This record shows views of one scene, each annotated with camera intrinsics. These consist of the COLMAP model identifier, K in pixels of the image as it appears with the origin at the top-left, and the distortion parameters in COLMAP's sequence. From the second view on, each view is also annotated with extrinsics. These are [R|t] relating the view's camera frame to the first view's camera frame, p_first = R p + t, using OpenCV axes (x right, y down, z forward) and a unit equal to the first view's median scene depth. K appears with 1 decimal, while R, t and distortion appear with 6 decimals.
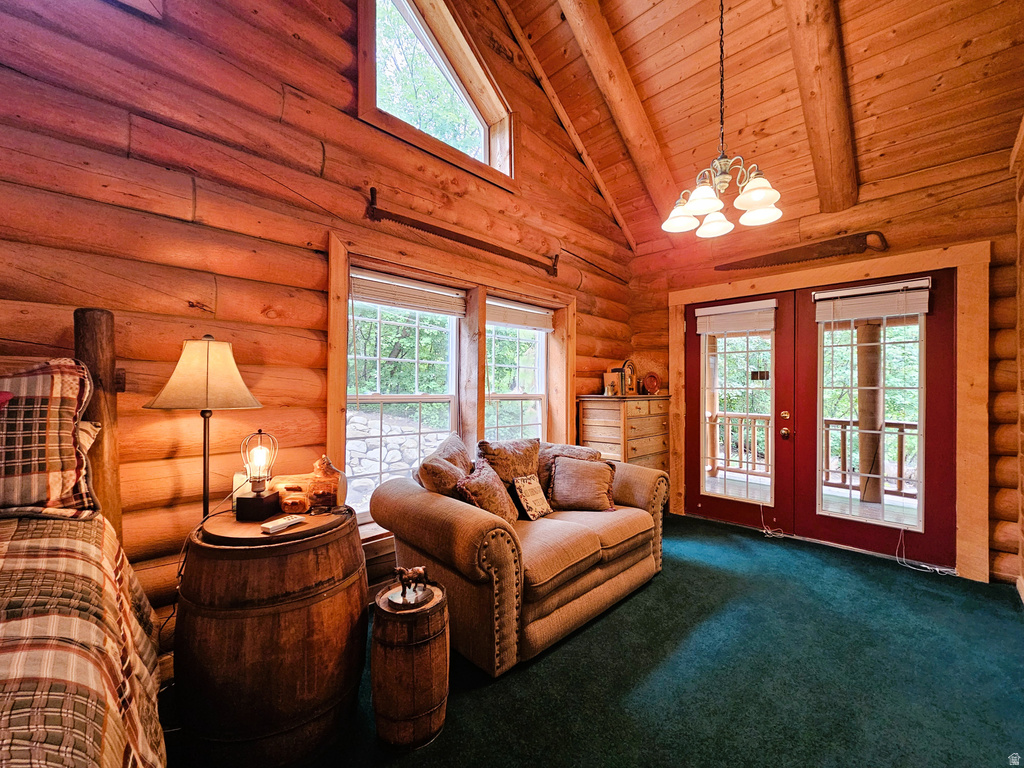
lens RADIAL K [[418.2, 0, 509.3], [0, 418.2, 389.4], [0, 0, 1]] dist [0.000598, -0.000503]
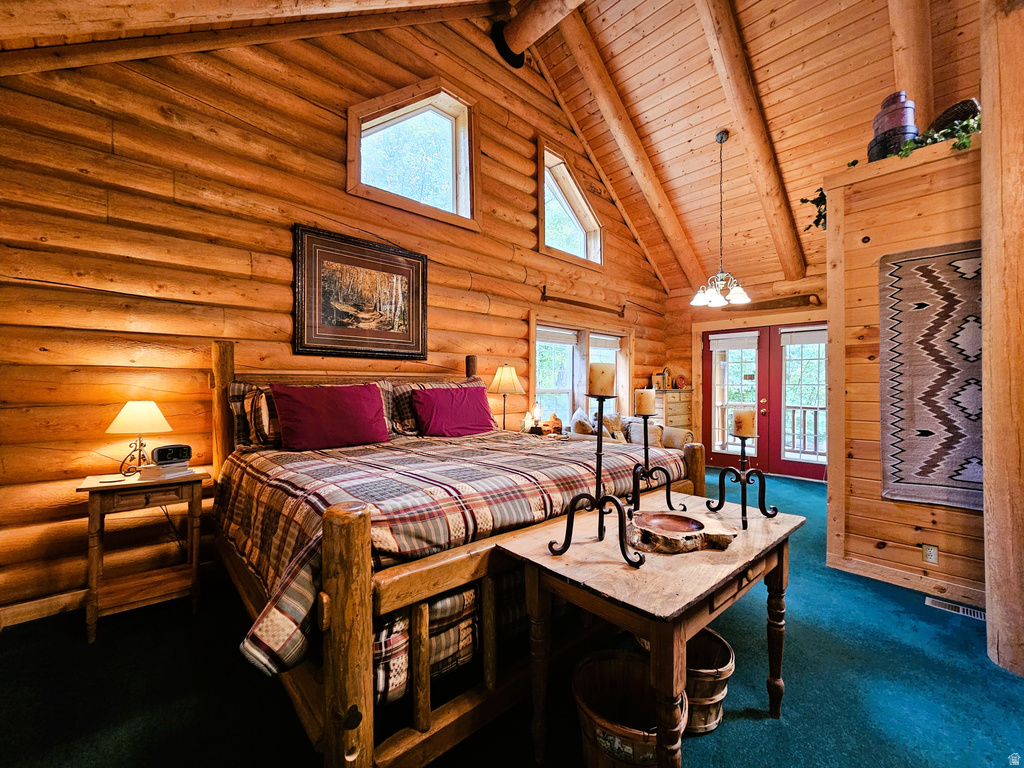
lens RADIAL K [[418.2, 0, 507.9], [0, 418.2, 388.3], [0, 0, 1]] dist [0.000598, -0.000503]
pose [[0.999298, -0.000720, -0.037453, -0.300508], [0.000994, 0.999973, 0.007276, -0.002441], [0.037446, -0.007308, 0.999272, -0.716177]]
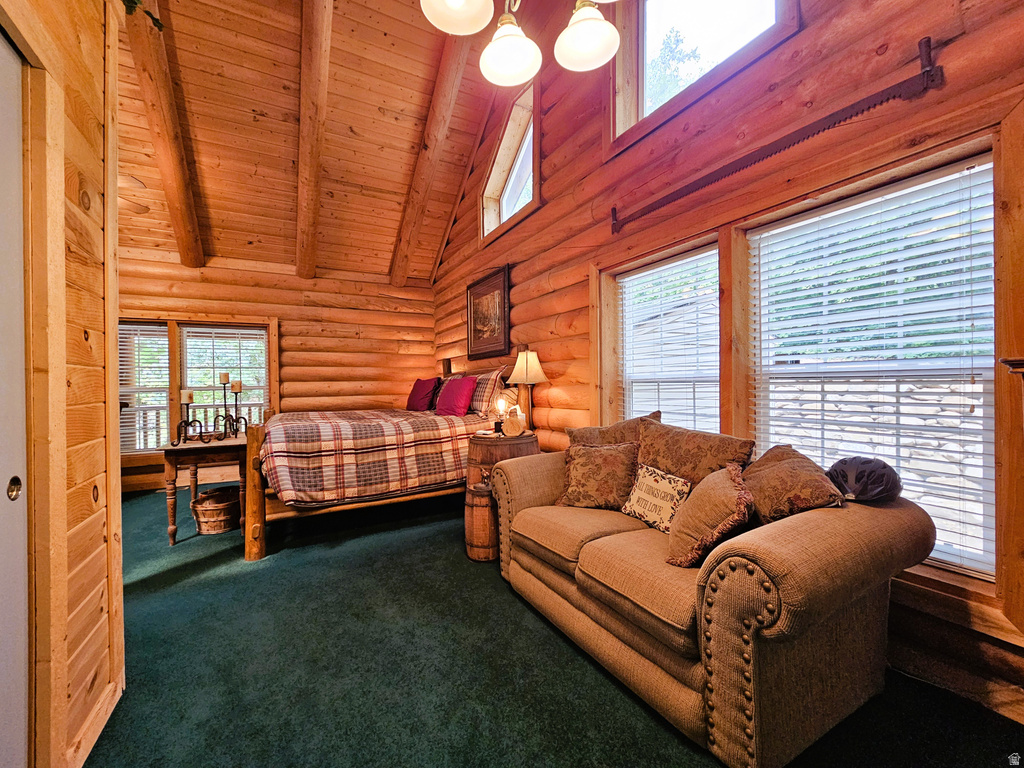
lens RADIAL K [[418.2, 0, 501.0], [0, 418.2, 386.7], [0, 0, 1]] dist [0.000598, -0.000503]
pose [[-0.285045, 0.004899, -0.958502, 0.670679], [0.017454, 0.999848, -0.000080, 0.028597], [0.958355, -0.016752, -0.285087, 0.720778]]
